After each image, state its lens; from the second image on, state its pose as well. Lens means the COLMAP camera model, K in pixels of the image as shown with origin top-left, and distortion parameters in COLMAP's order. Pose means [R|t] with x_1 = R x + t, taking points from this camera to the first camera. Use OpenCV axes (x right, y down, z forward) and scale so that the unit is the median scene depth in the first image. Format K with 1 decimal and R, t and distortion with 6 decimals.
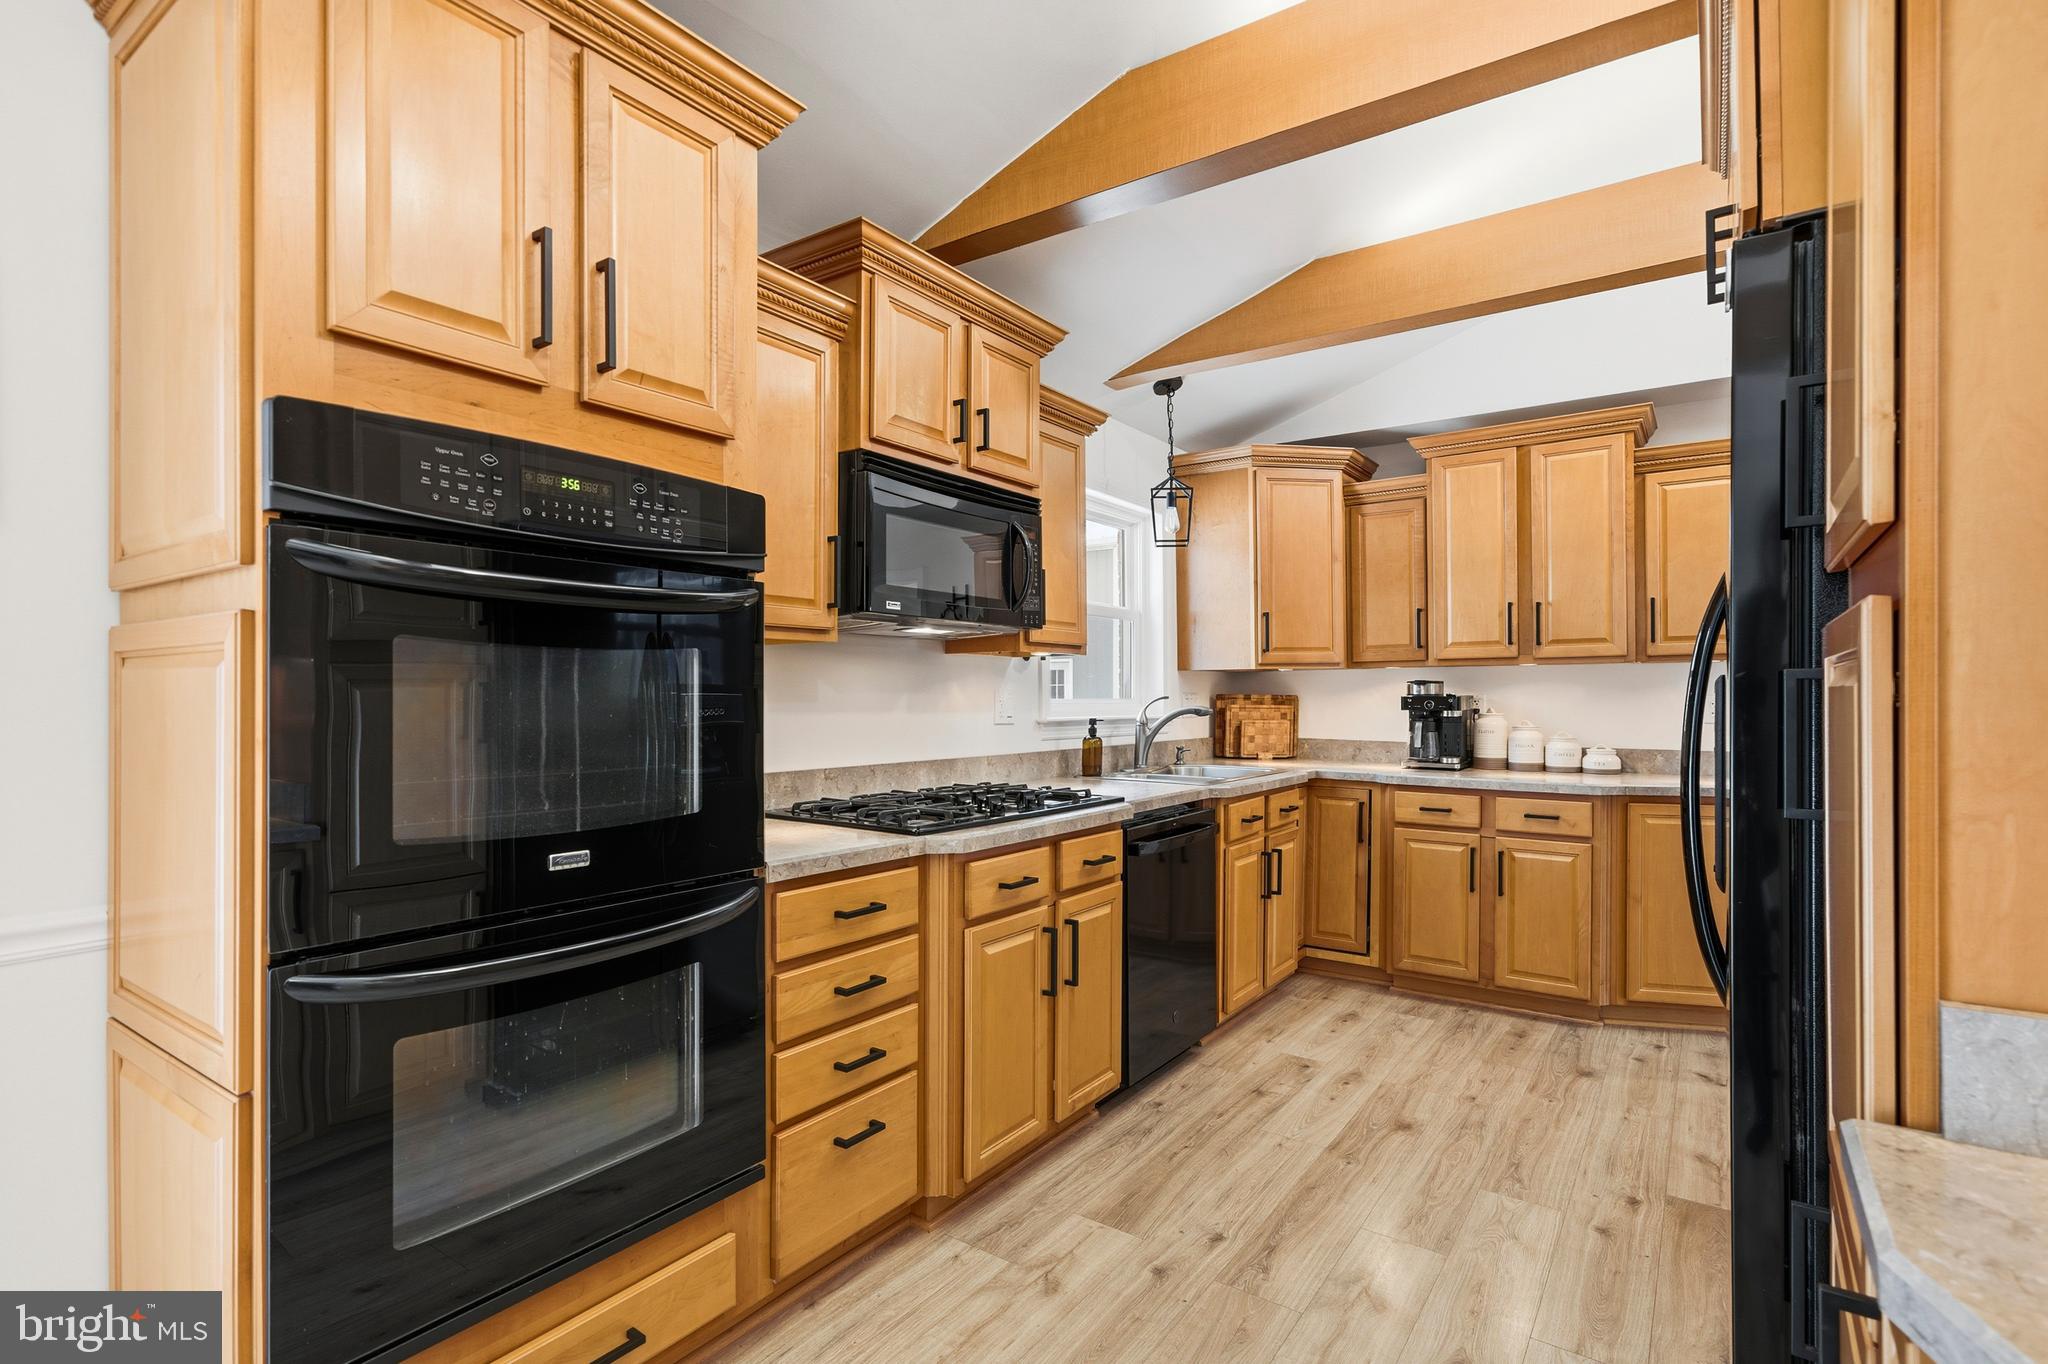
lens RADIAL K [[1002.7, 0, 1045.2], [0, 1002.7, 693.7], [0, 0, 1]] dist [-0.033015, 0.061045]
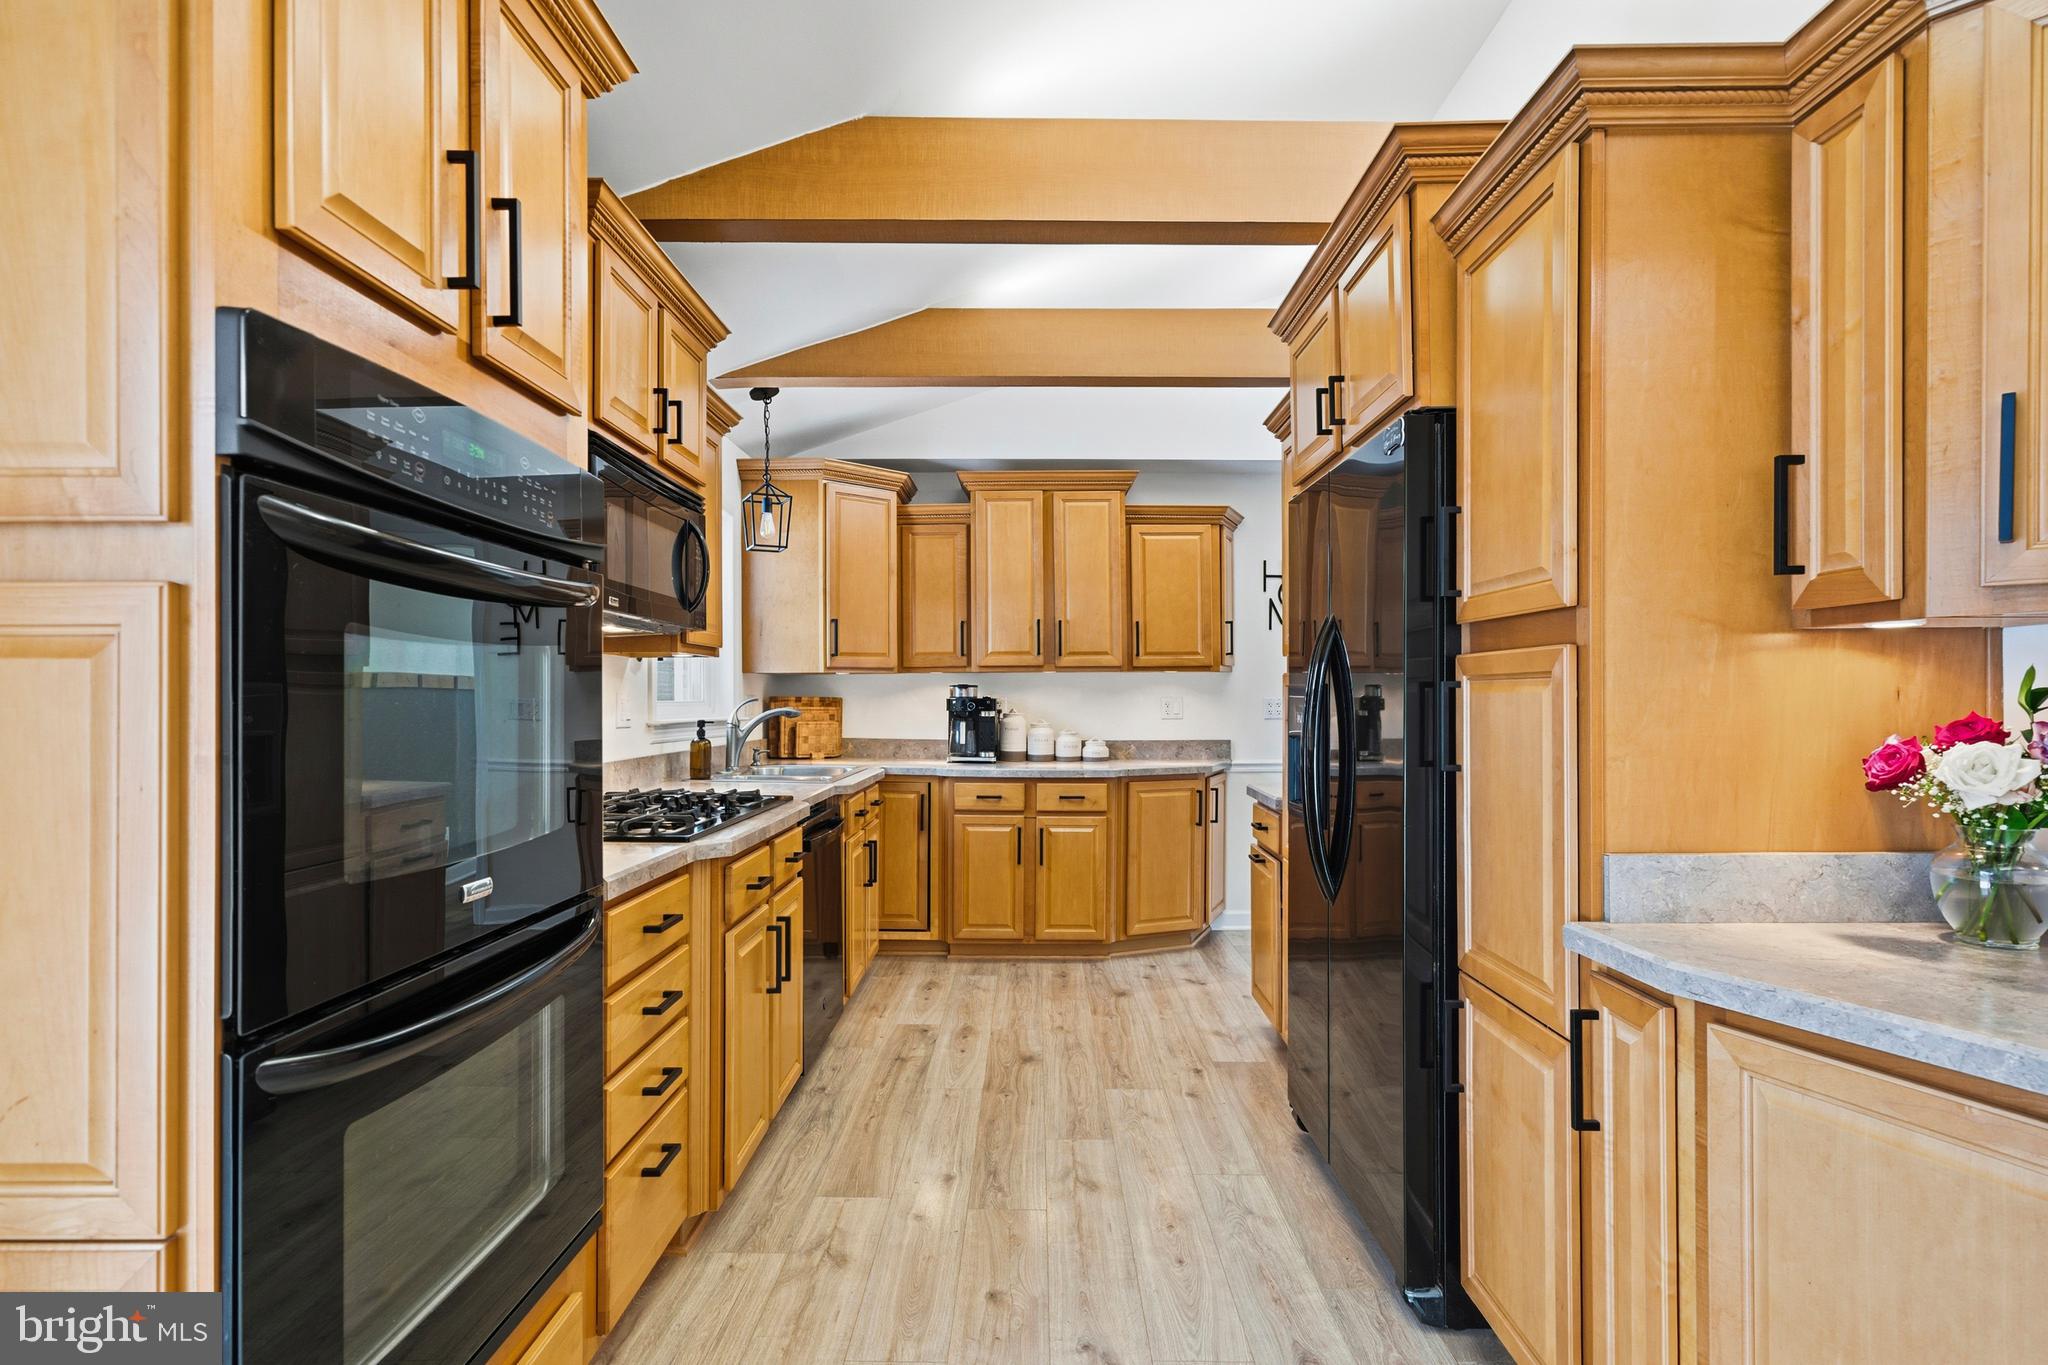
lens RADIAL K [[1002.7, 0, 1045.2], [0, 1002.7, 694.2], [0, 0, 1]] dist [-0.033015, 0.061045]
pose [[0.821885, 0.001717, 0.569652, -0.271307], [-0.000665, 0.999998, -0.002054, 0.000119], [-0.569654, 0.001310, 0.821884, 0.006762]]
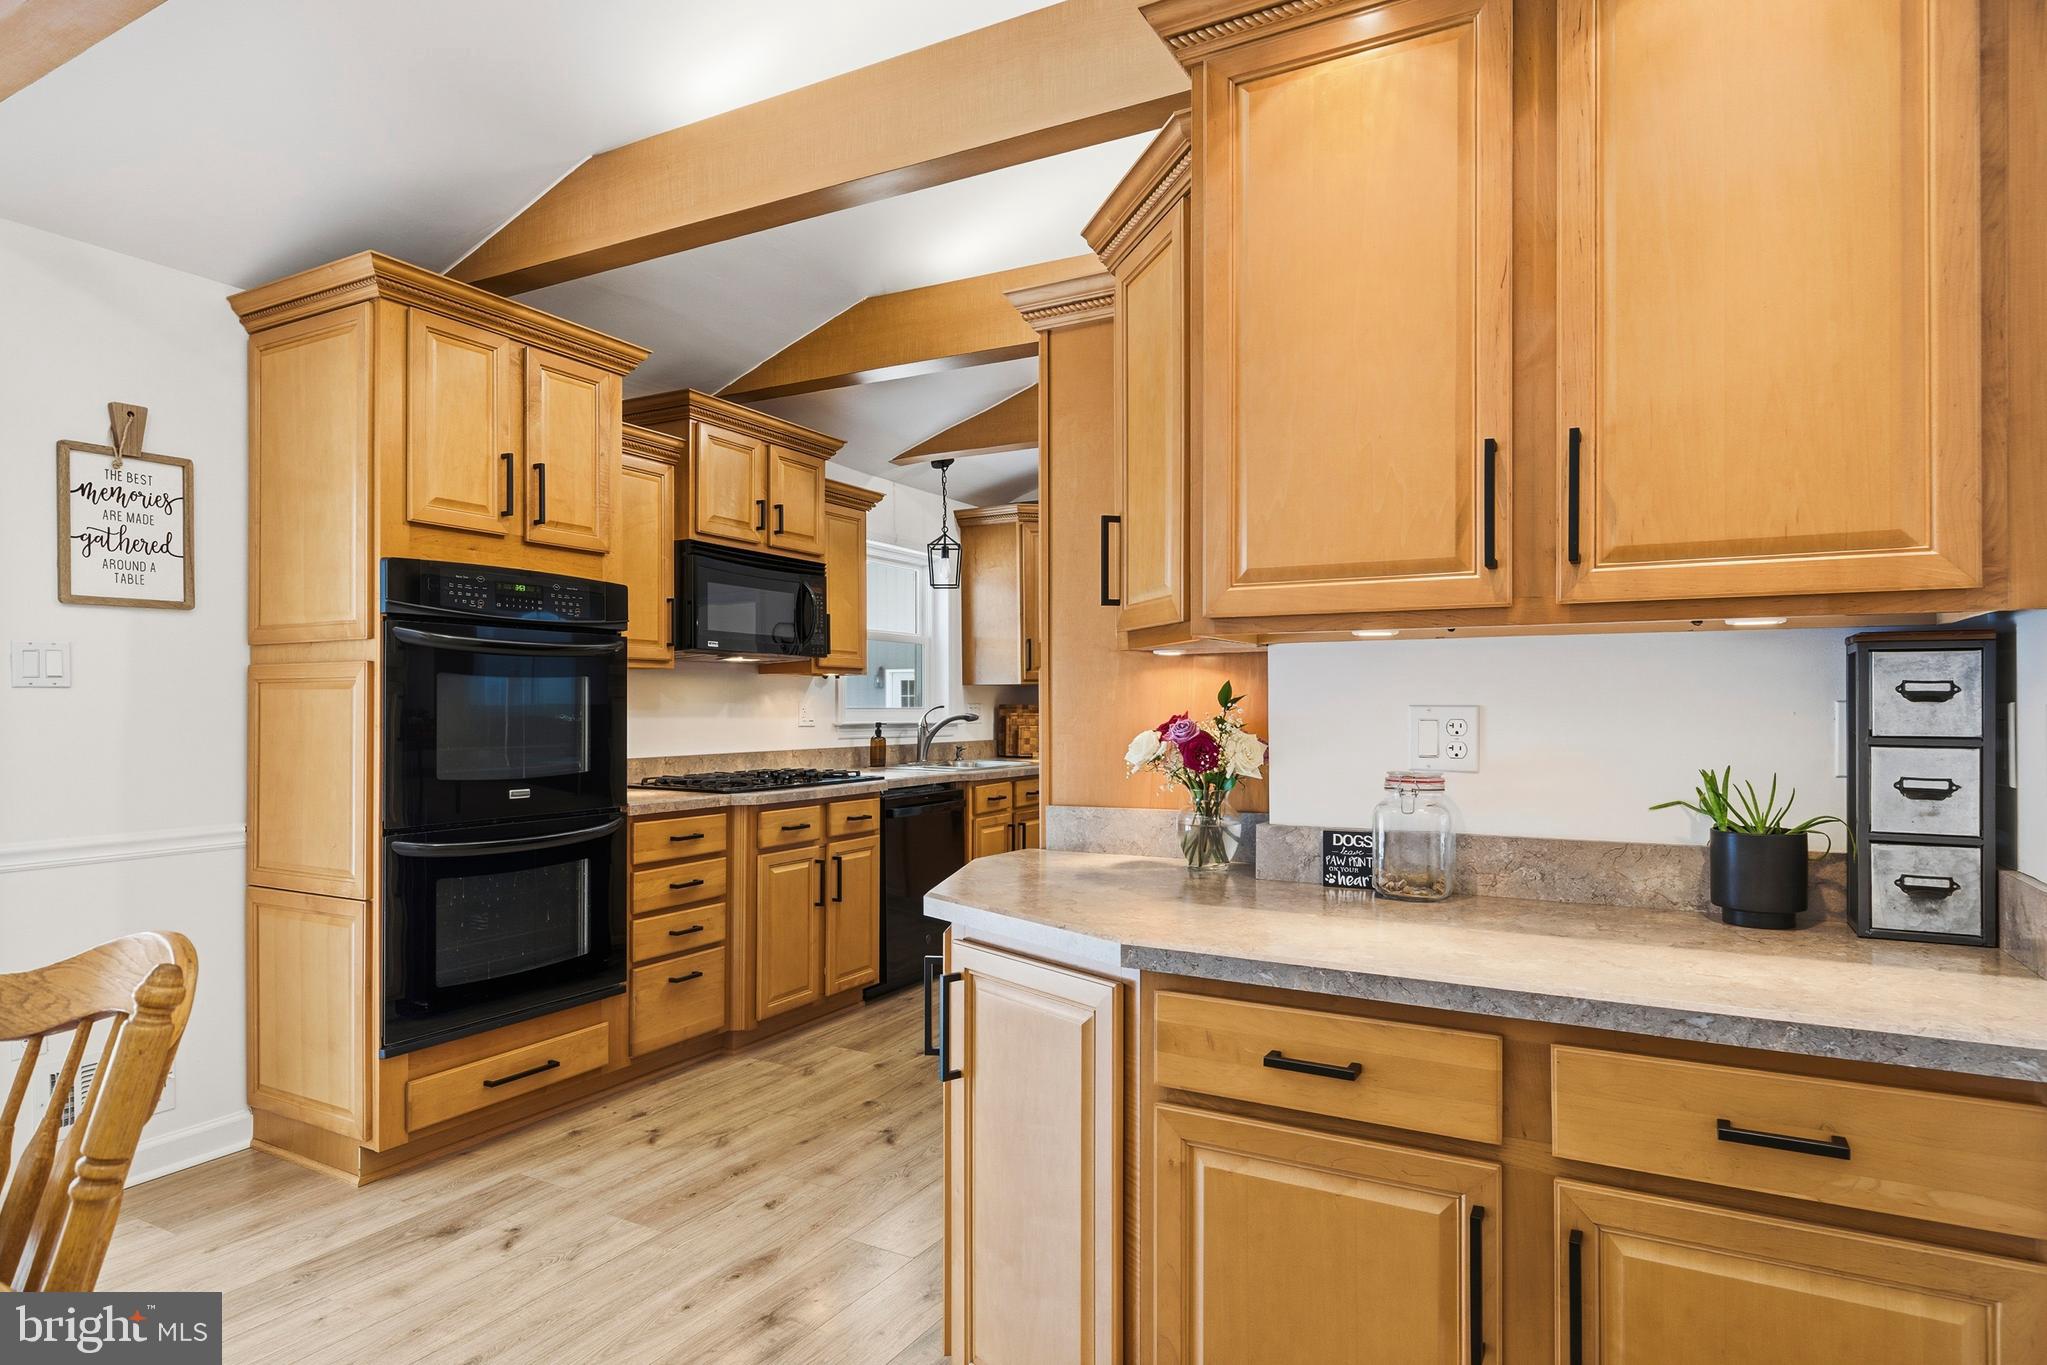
lens RADIAL K [[1138.8, 0, 1037.2], [0, 1138.8, 699.1], [0, 0, 1]] dist [0.036021, -0.000052]
pose [[0.995317, 0.000185, 0.096666, 0.126592], [0.000365, 0.999984, -0.005672, 0.002739], [-0.096666, 0.005680, 0.995301, -0.567552]]
